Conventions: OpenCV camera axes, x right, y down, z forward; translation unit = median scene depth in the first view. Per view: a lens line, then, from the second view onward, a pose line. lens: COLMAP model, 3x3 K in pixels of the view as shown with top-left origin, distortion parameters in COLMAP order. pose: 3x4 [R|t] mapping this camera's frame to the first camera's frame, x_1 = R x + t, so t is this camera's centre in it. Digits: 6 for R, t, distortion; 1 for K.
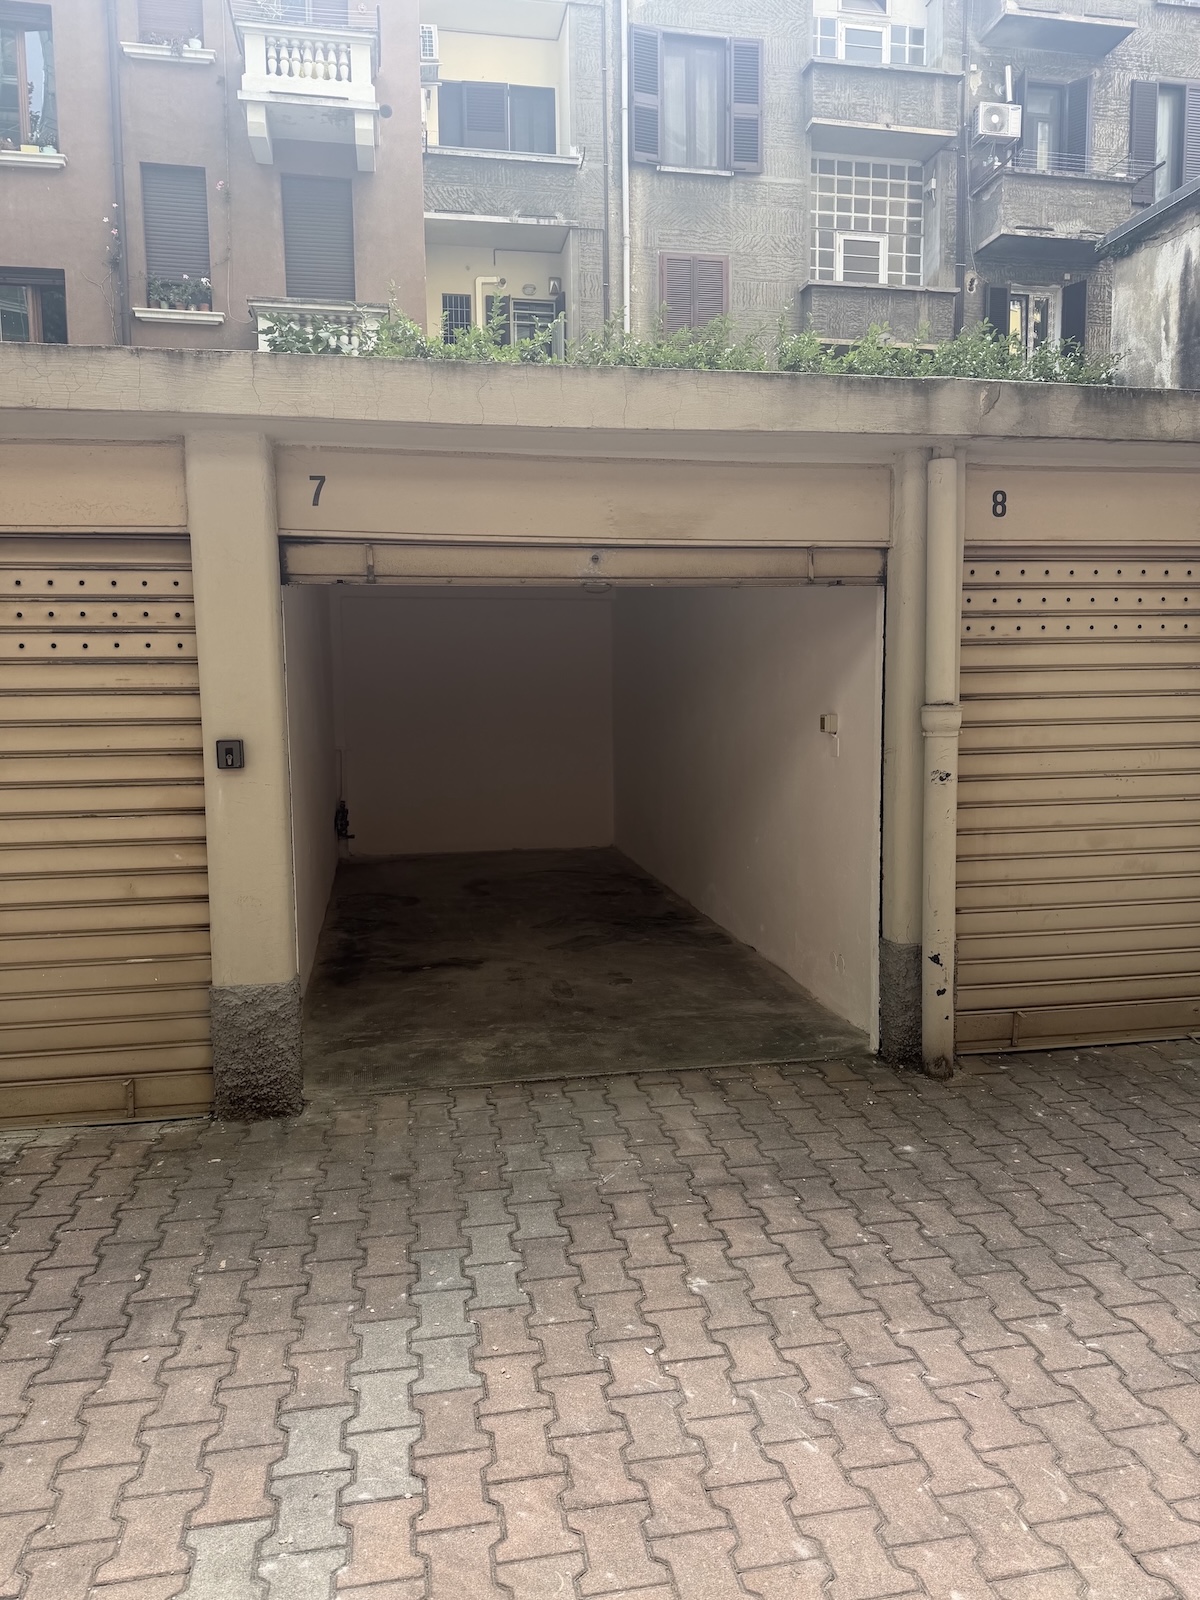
lens RADIAL K [[1121.7, 0, 606.8], [0, 1121.7, 795.1], [0, 0, 1]] dist [0.025474, -0.032133]
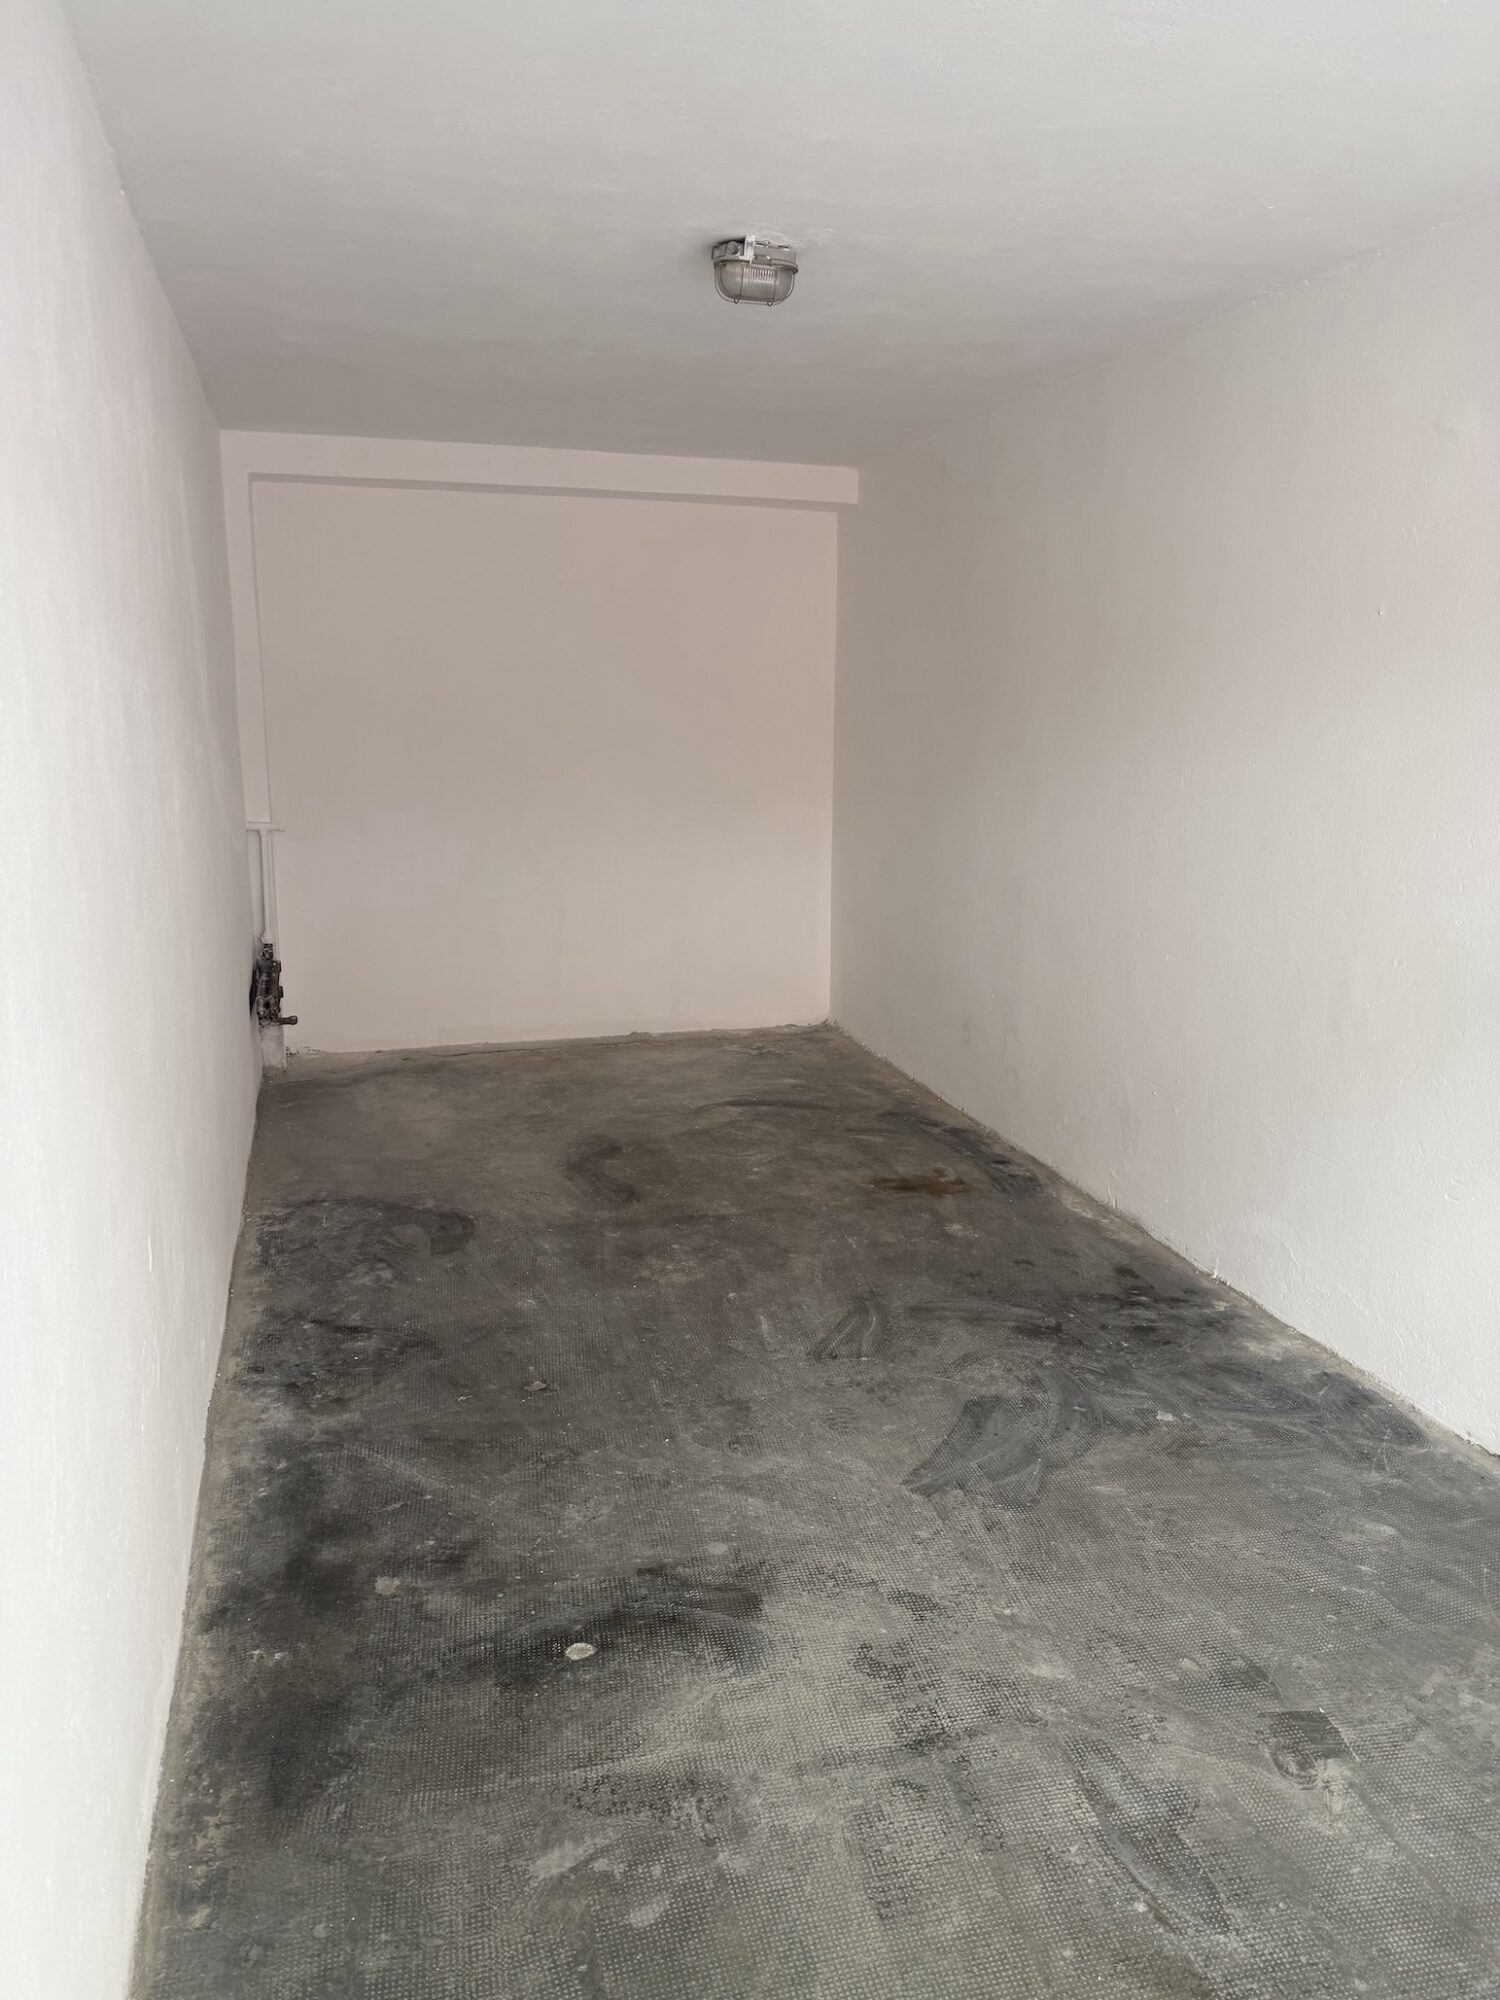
lens RADIAL K [[1402.2, 0, 755.3], [0, 1402.2, 1006.6], [0, 0, 1]] dist [0.025474, -0.032133]
pose [[0.994966, -0.005146, 0.100085, -0.224212], [-0.005760, 0.994094, 0.108368, -0.079144], [-0.100052, -0.108398, 0.989060, 0.970160]]
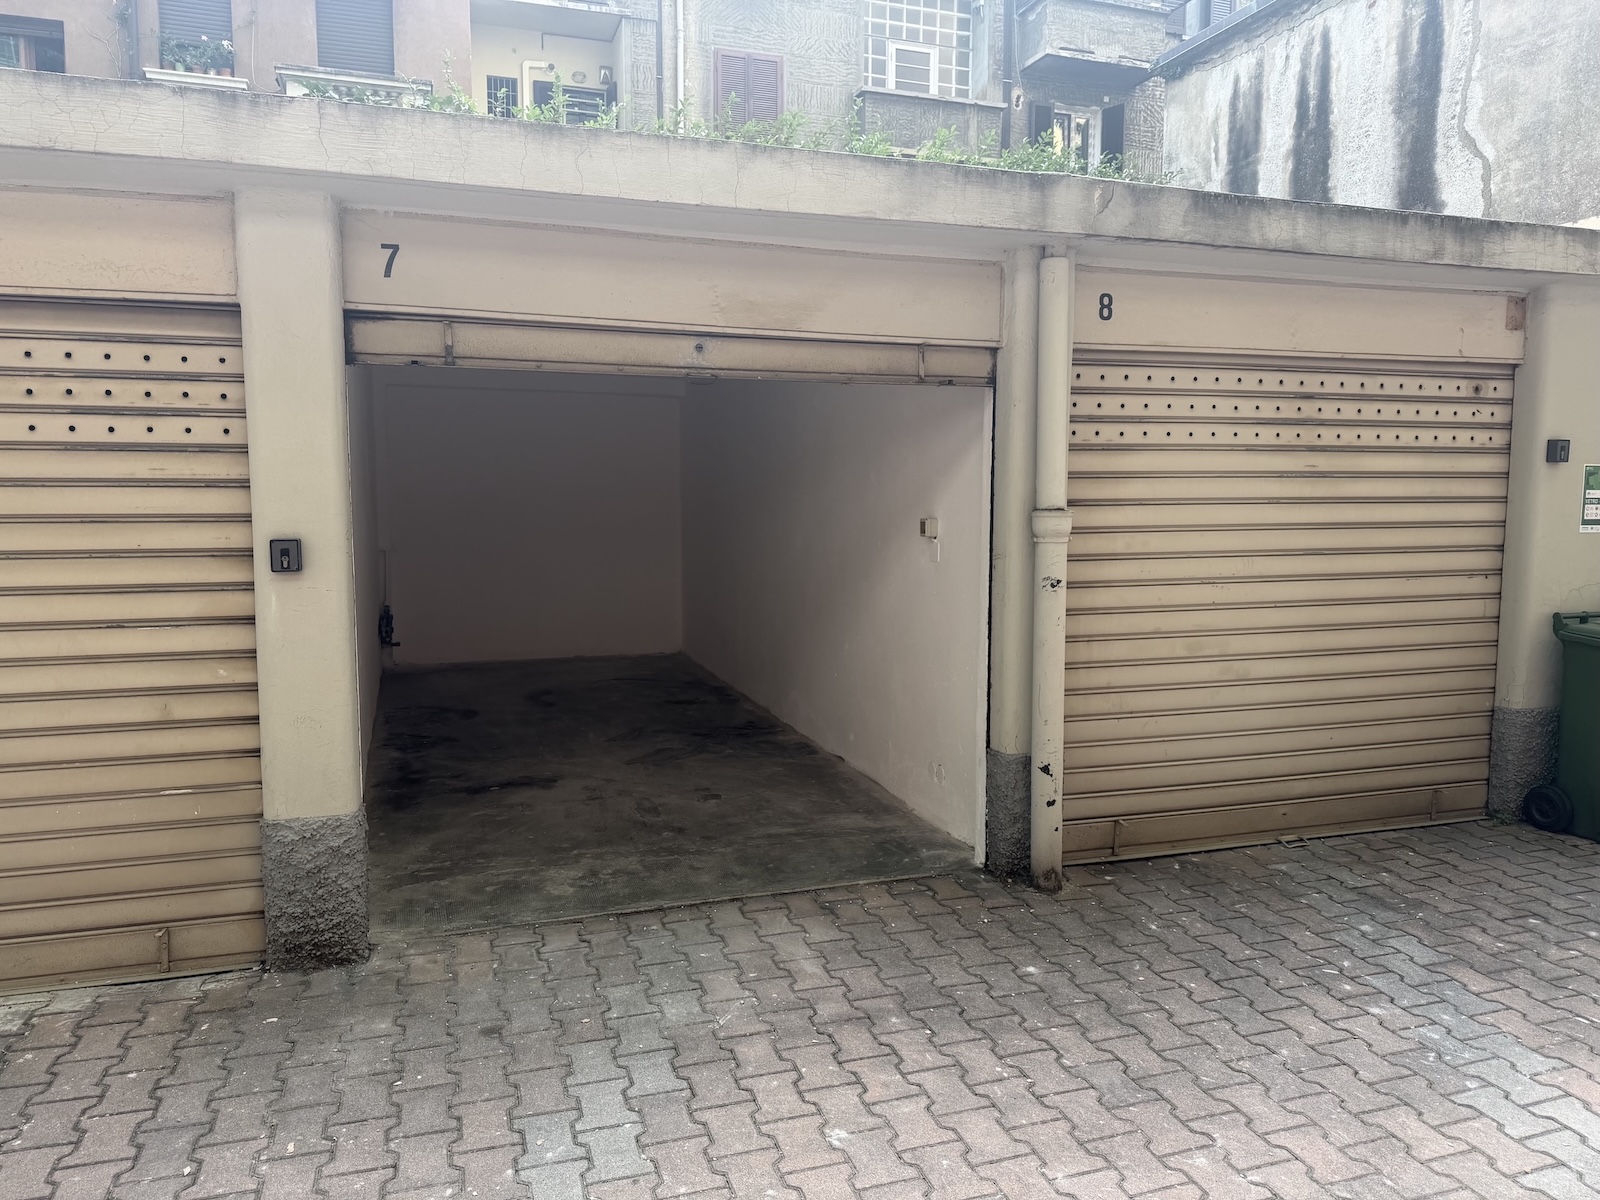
lens RADIAL K [[1121.7, 0, 804.1], [0, 1121.7, 594.3], [0, 0, 1]] dist [0.025474, -0.032133]
pose [[0.990231, 0.001292, 0.139432, -0.054300], [-0.000810, 0.999993, -0.003515, -0.003316], [-0.139436, 0.003368, 0.990225, 0.067444]]
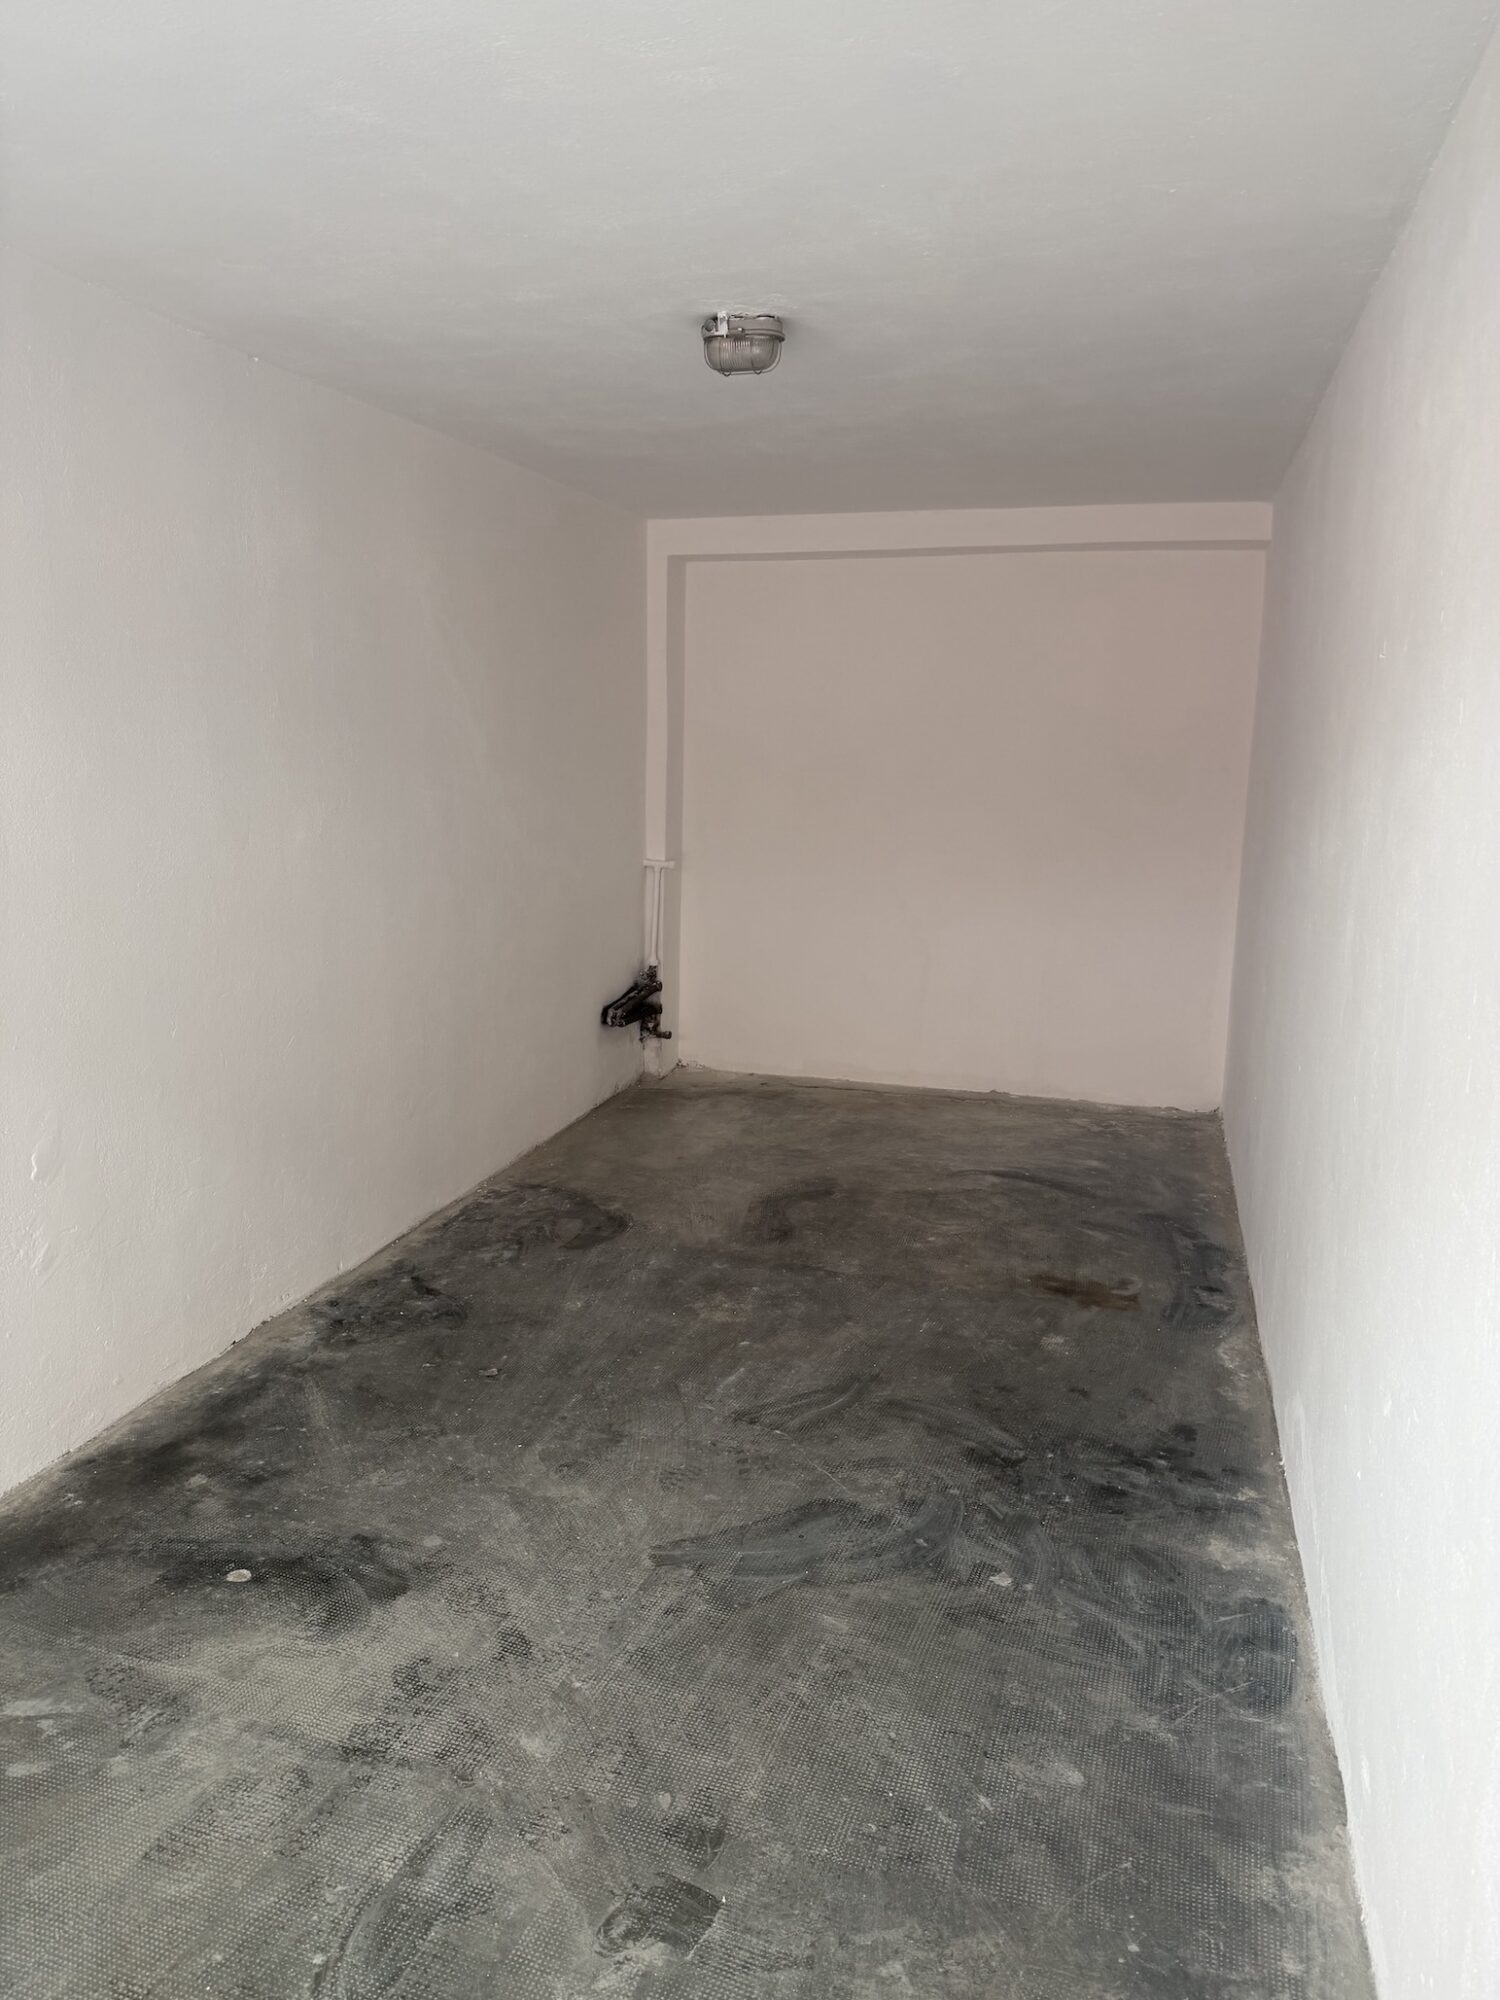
lens RADIAL K [[1402.2, 0, 740.1], [0, 1402.2, 999.5], [0, 0, 1]] dist [0.025474, -0.032133]
pose [[0.892784, 0.105993, -0.437839, 0.209154], [-0.072994, 0.993119, 0.091577, -0.099266], [0.444533, -0.049799, 0.894377, 1.042116]]
